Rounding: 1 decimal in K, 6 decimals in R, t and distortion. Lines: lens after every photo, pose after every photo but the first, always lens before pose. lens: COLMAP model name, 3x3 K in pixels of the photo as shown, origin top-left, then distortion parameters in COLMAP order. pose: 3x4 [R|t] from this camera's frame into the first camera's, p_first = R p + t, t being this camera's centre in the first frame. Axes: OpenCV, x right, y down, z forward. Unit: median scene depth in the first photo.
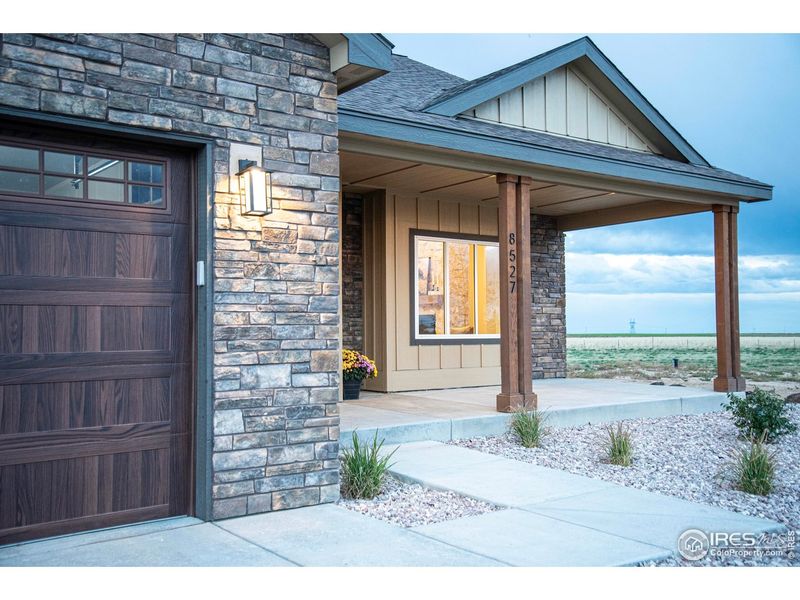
lens RADIAL K [[817.8, 0, 411.2], [0, 817.8, 289.2], [0, 0, 1]] dist [0.057625, 0.000000]
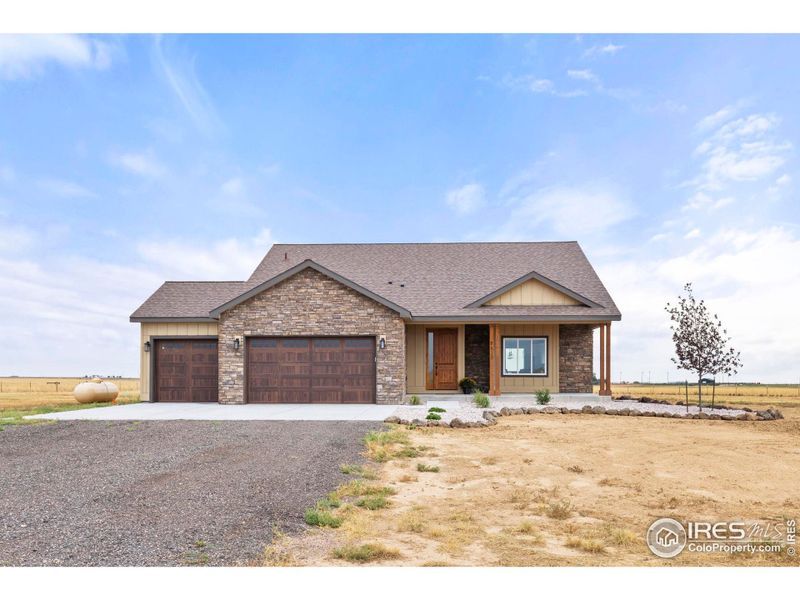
lens RADIAL K [[817.8, 0, 455.9], [0, 817.8, 197.0], [0, 0, 1]] dist [0.057625, 0.000000]
pose [[0.824320, -0.122809, -0.552642, 3.172613], [0.025963, 0.983361, -0.179799, -0.082146], [0.565528, 0.133864, 0.813793, -3.136050]]
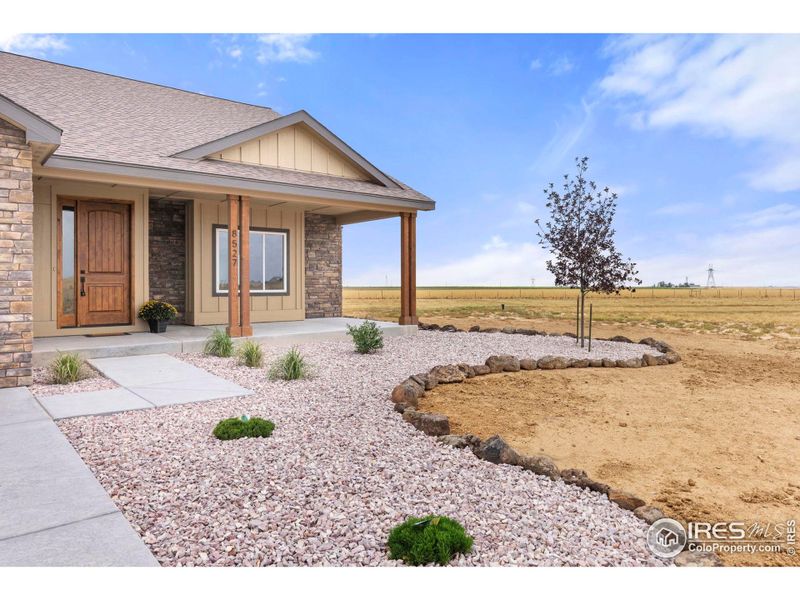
lens RADIAL K [[566.5, 0, 444.1], [0, 566.5, 280.1], [0, 0, 1]] dist [-0.032652, 0.007800]
pose [[0.994086, 0.001609, 0.108584, 0.686531], [-0.006198, 0.999101, 0.041943, -0.029170], [-0.108419, -0.042368, 0.993202, -0.307889]]
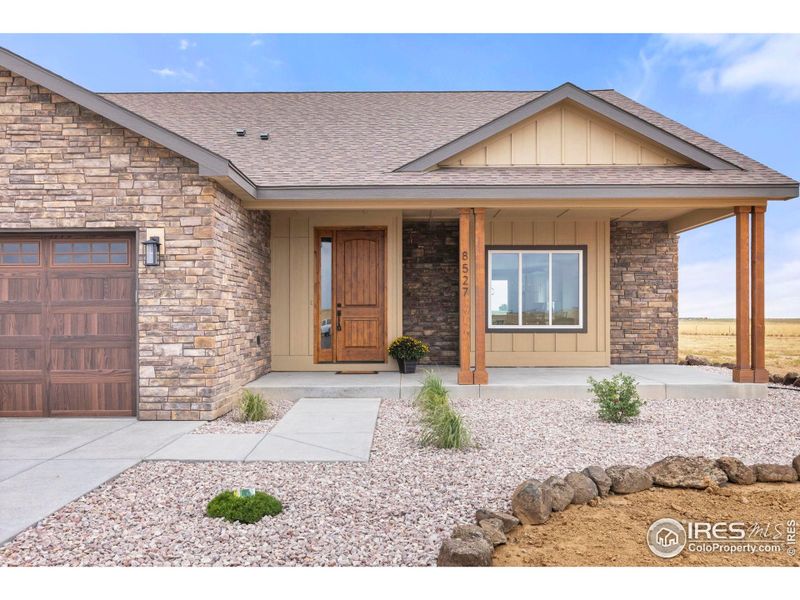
lens RADIAL K [[685.4, 0, 397.5], [0, 685.4, 301.7], [0, 0, 1]] dist [-0.004961, -0.060343]
pose [[0.795362, -0.011828, -0.606020, 1.160078], [0.029820, 0.999362, 0.019631, -0.018824], [0.605401, -0.033685, 0.795207, 0.064698]]
